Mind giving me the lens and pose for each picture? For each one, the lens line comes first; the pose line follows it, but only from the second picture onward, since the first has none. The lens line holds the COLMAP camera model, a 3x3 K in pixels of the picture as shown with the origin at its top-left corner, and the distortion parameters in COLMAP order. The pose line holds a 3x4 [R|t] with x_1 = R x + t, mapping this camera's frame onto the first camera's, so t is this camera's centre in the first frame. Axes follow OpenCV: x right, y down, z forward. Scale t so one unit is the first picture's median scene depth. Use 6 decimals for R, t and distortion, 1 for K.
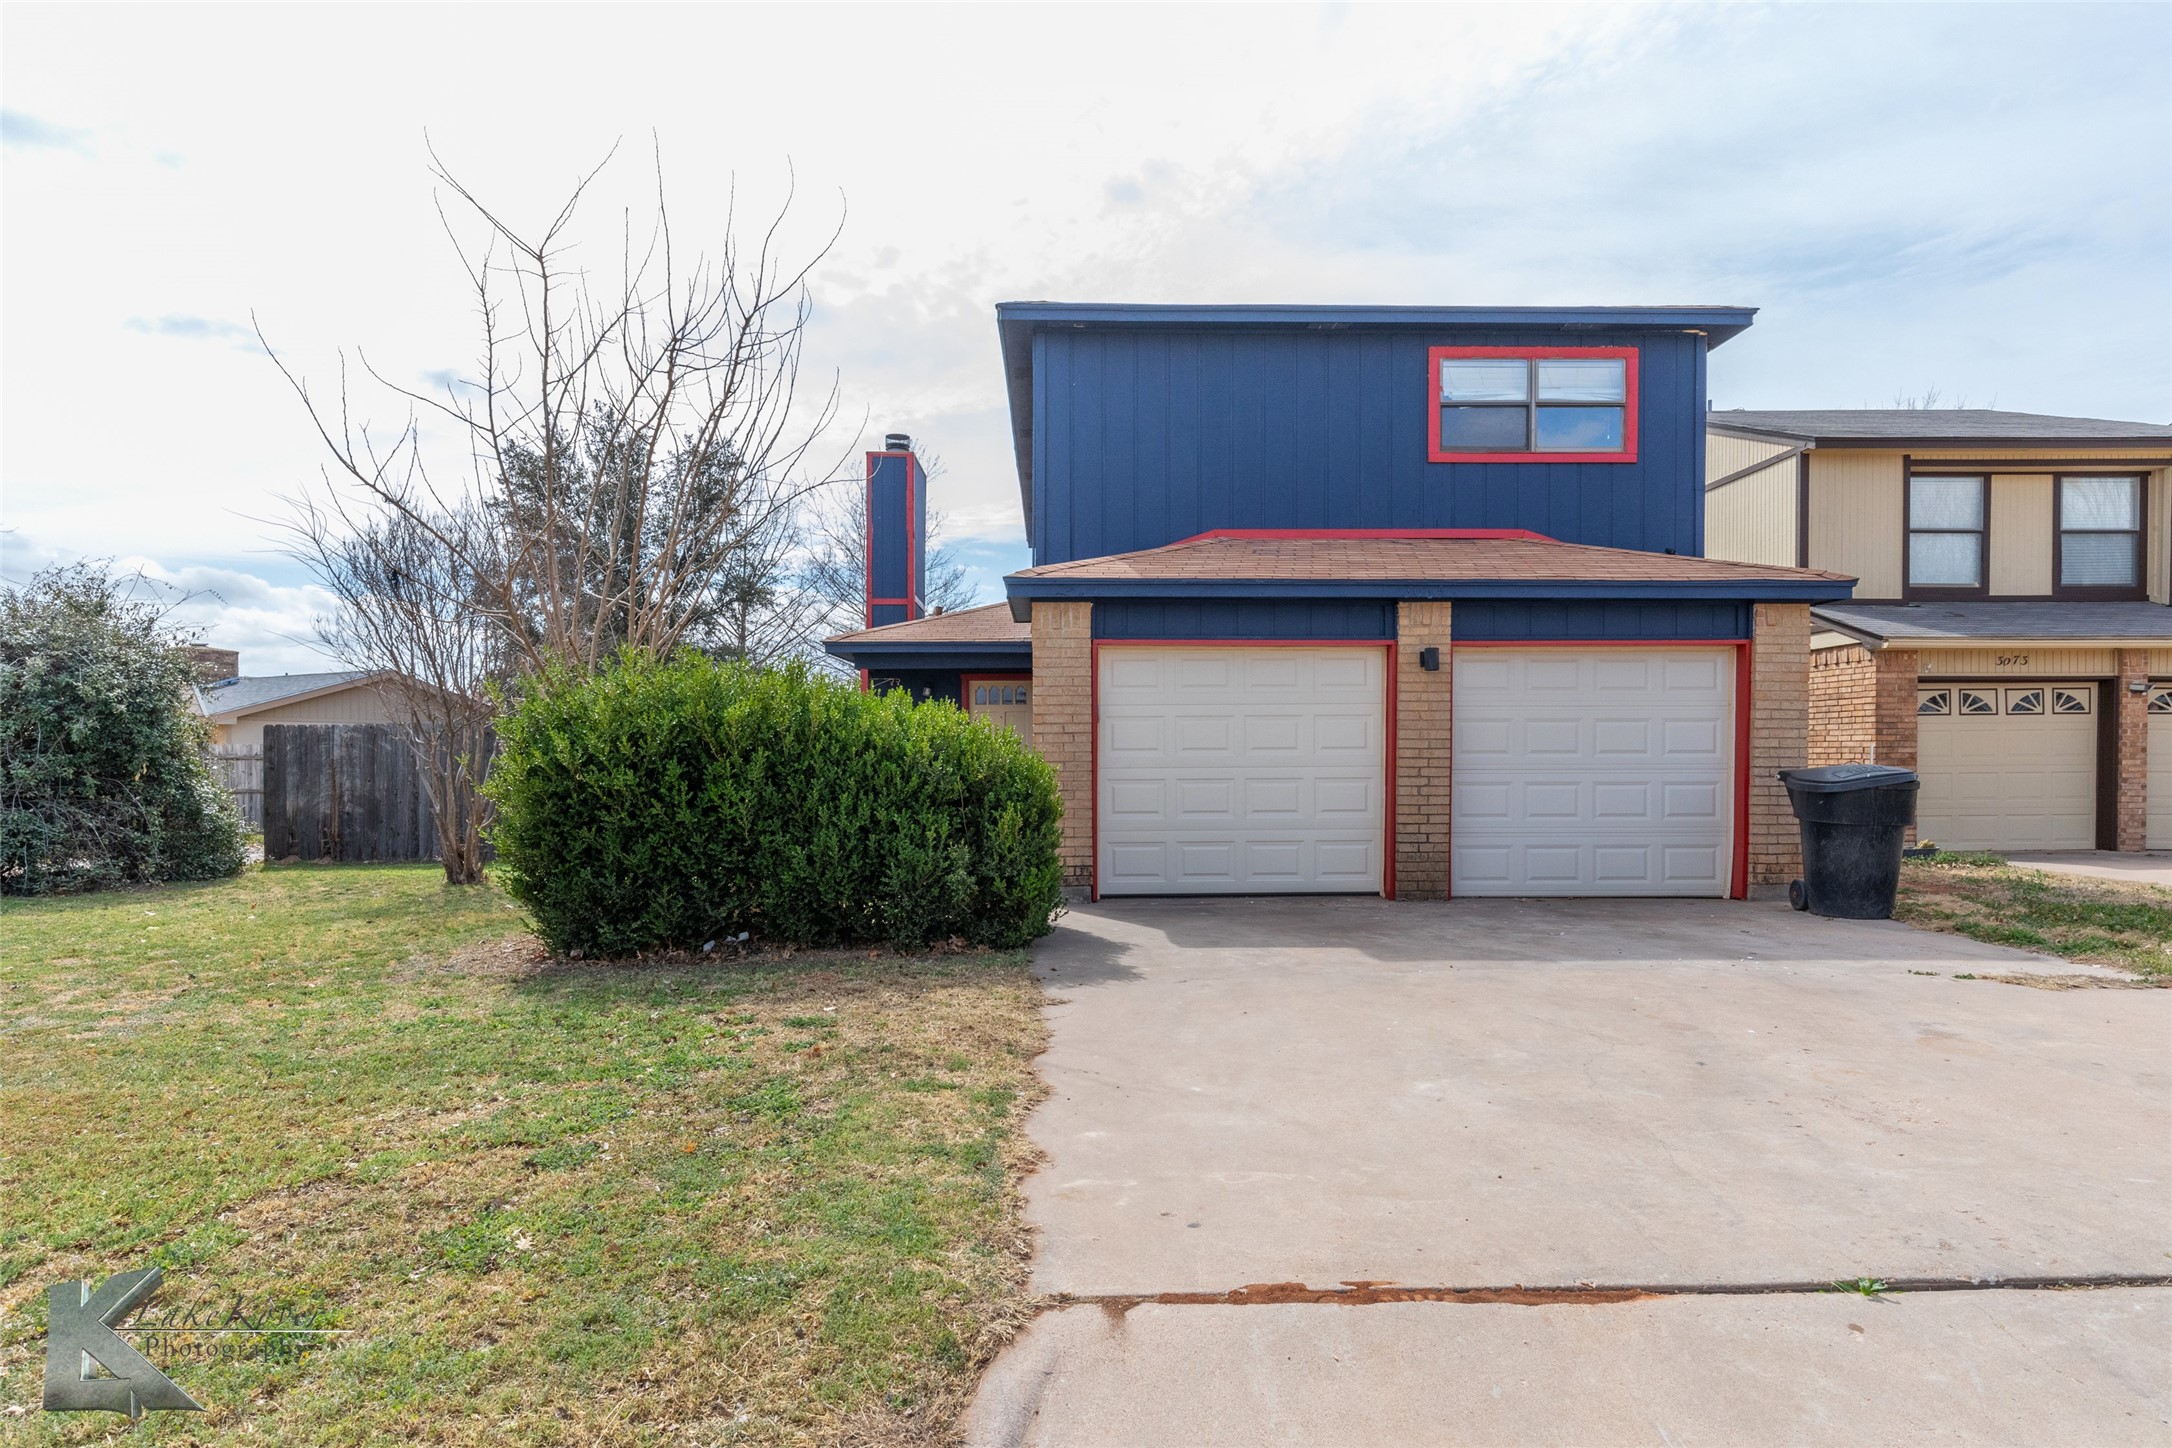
lens RADIAL K [[1290.5, 0, 1089.6], [0, 1290.5, 736.2], [0, 0, 1]] dist [0.003600, 0.003020]
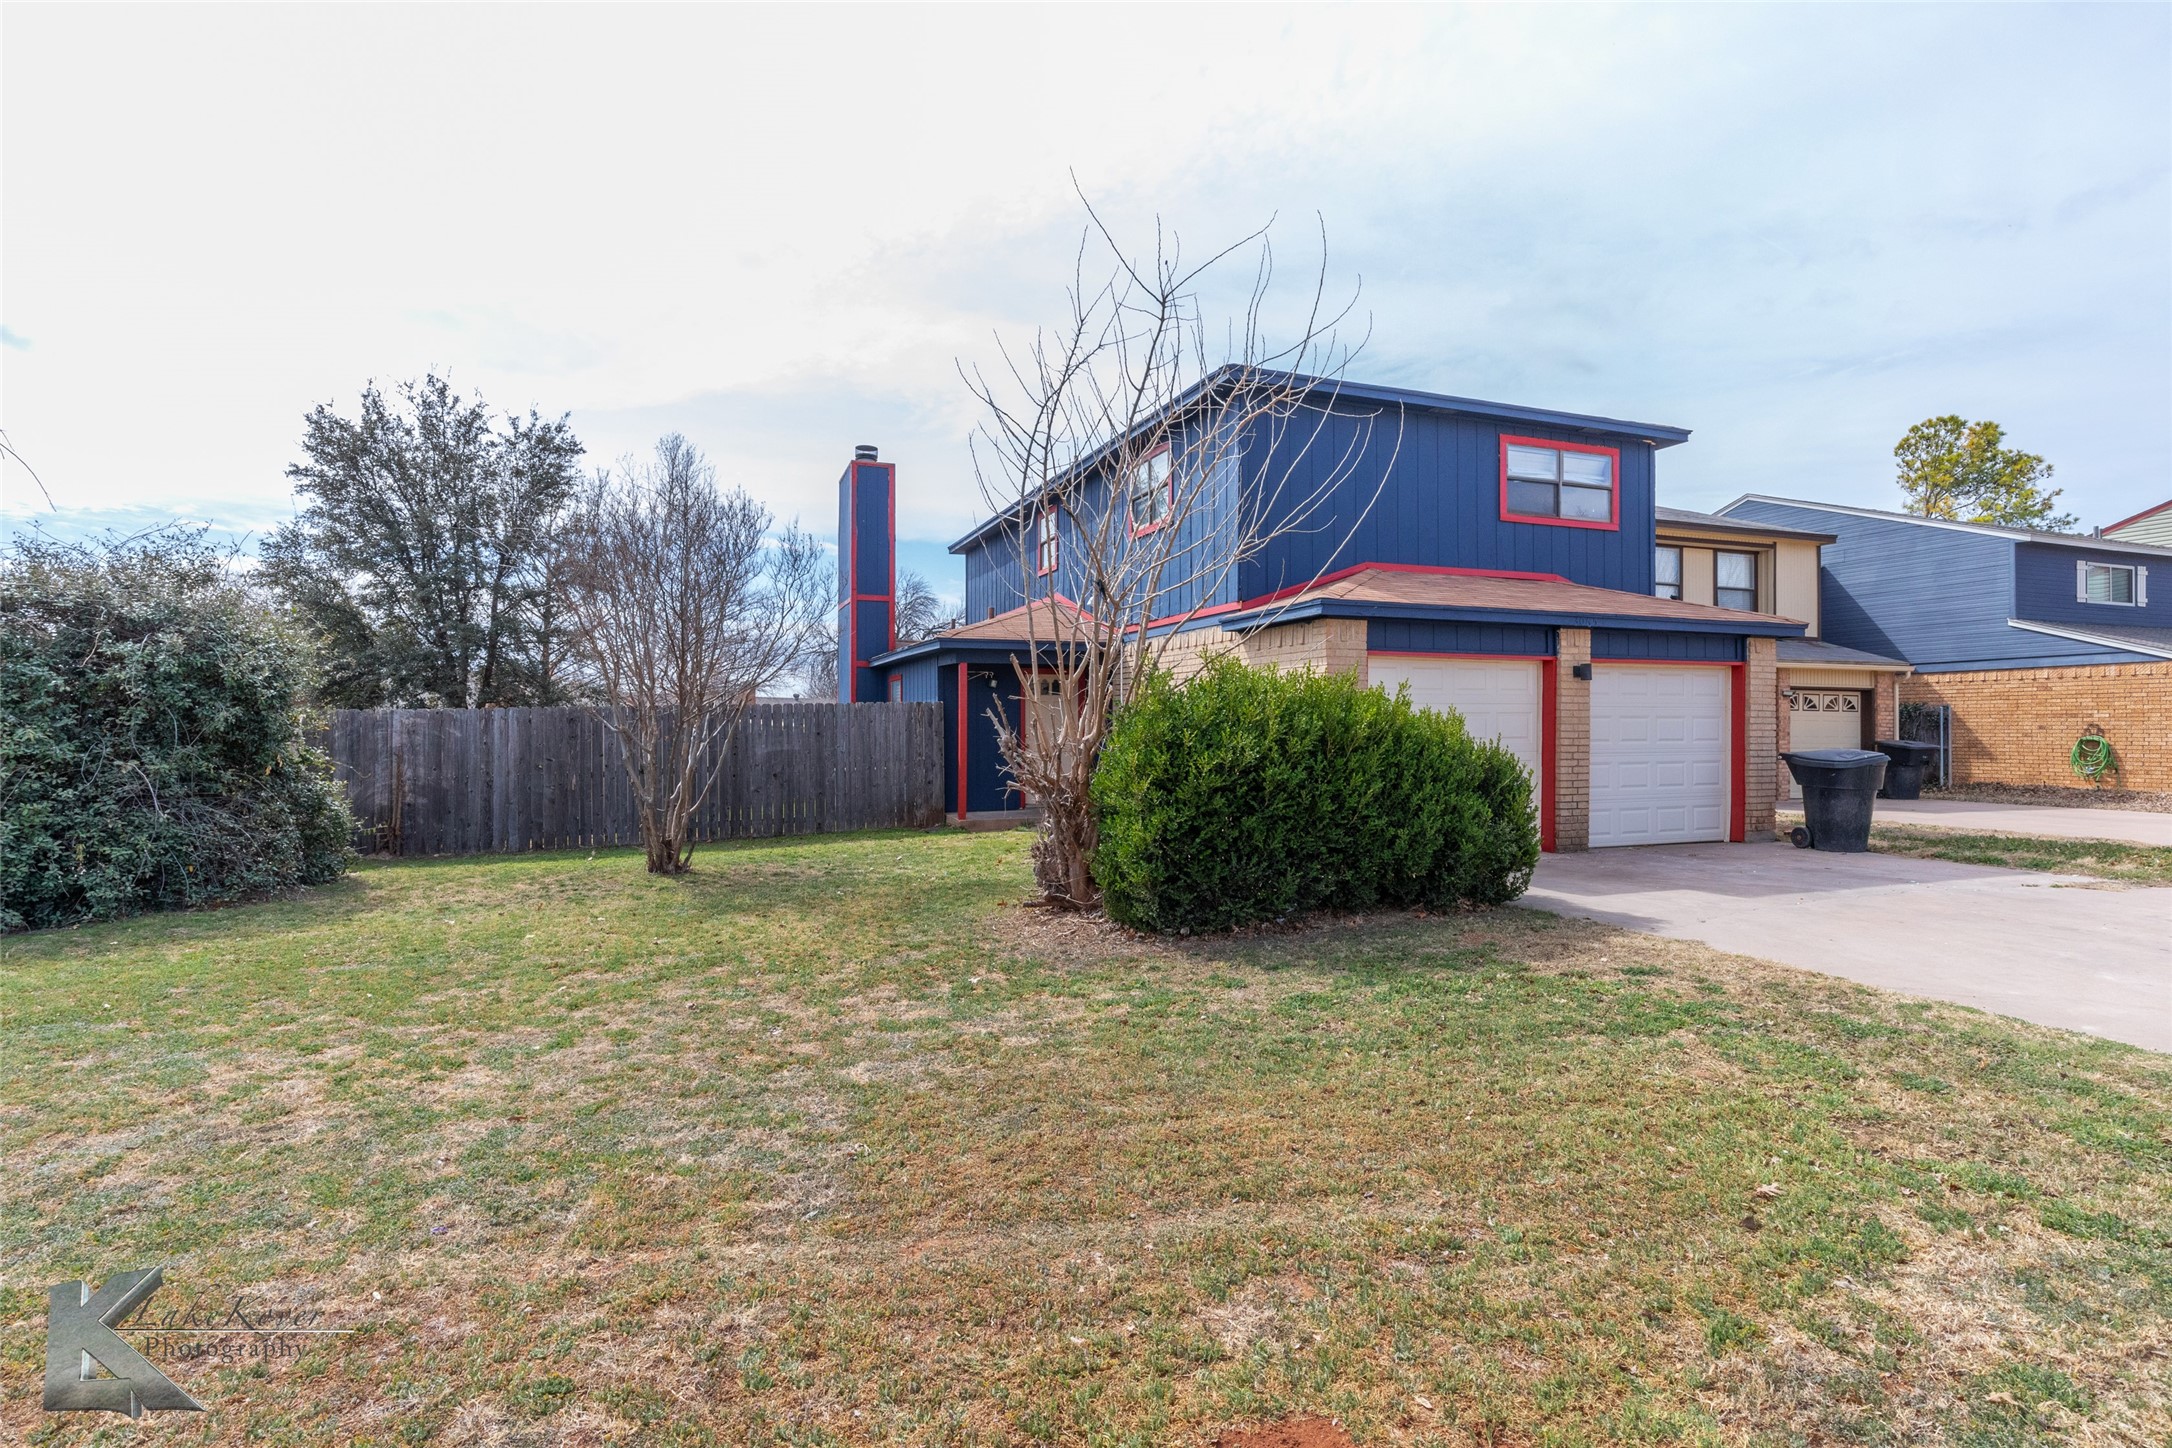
lens RADIAL K [[1102.9, 0, 1090.6], [0, 1102.9, 687.9], [0, 0, 1]] dist [-0.004984, -0.000630]
pose [[0.932044, 0.012836, 0.362118, -0.536650], [-0.004926, 0.999729, -0.022760, -0.012100], [-0.362312, 0.019430, 0.931854, 0.099196]]
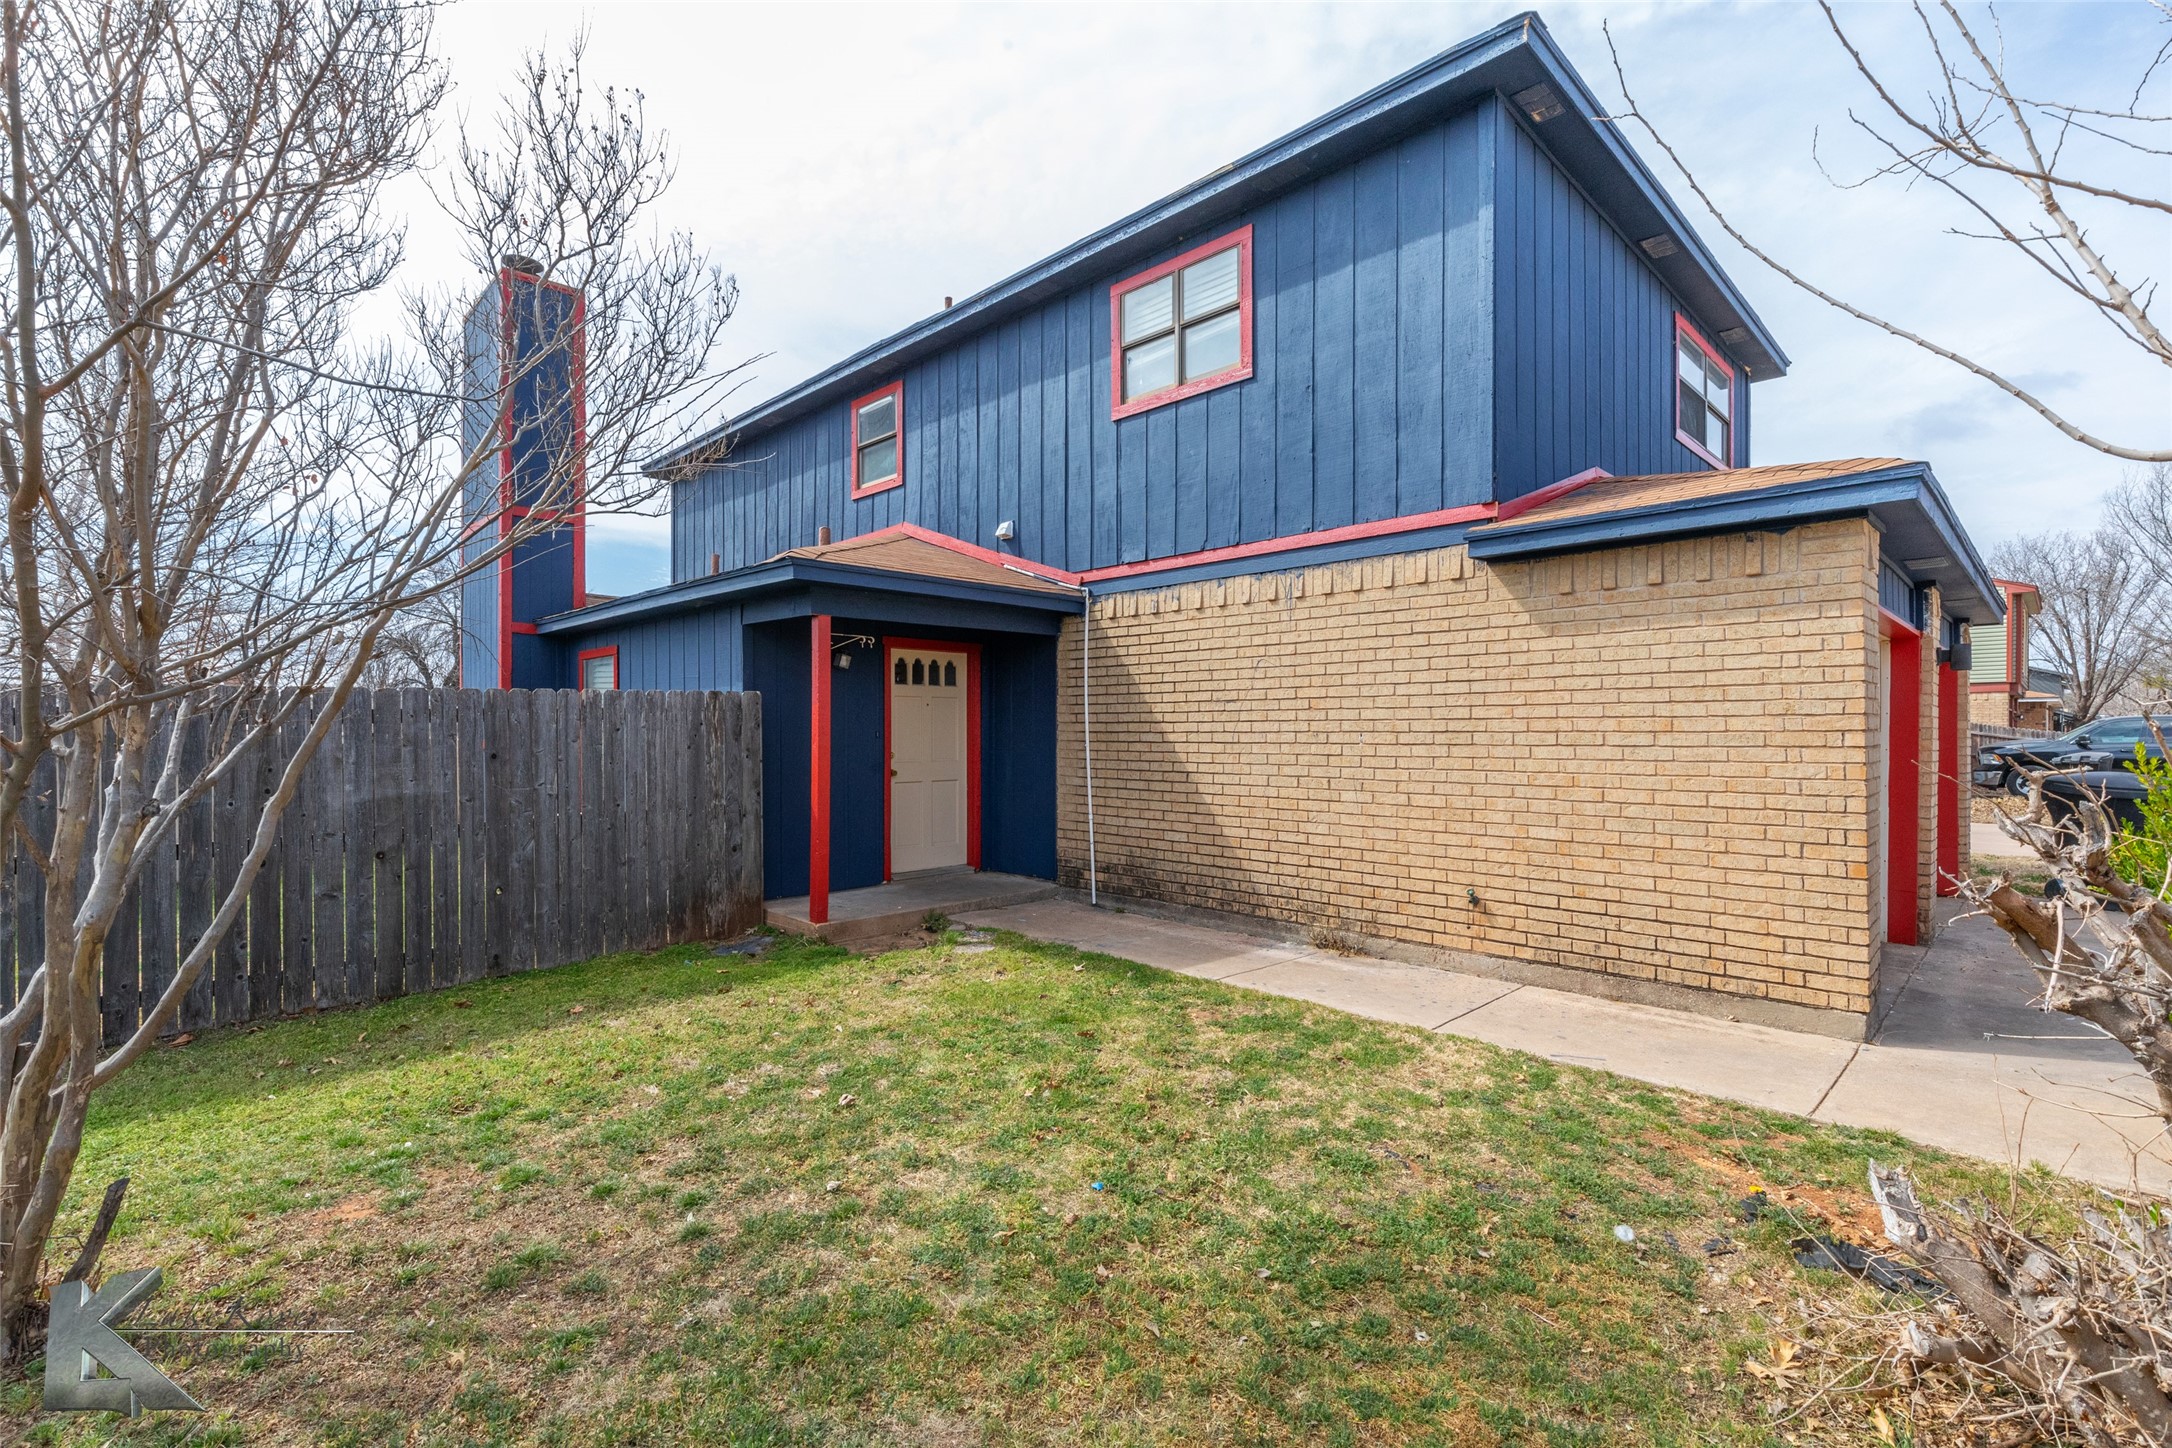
lens RADIAL K [[975.7, 0, 1092.3], [0, 975.7, 726.2], [0, 0, 1]] dist [0.001052, 0.000134]
pose [[0.700464, 0.006122, 0.713661, -0.513145], [-0.010831, 0.999939, 0.002053, -0.007017], [-0.713605, -0.009168, 0.700488, 0.799130]]
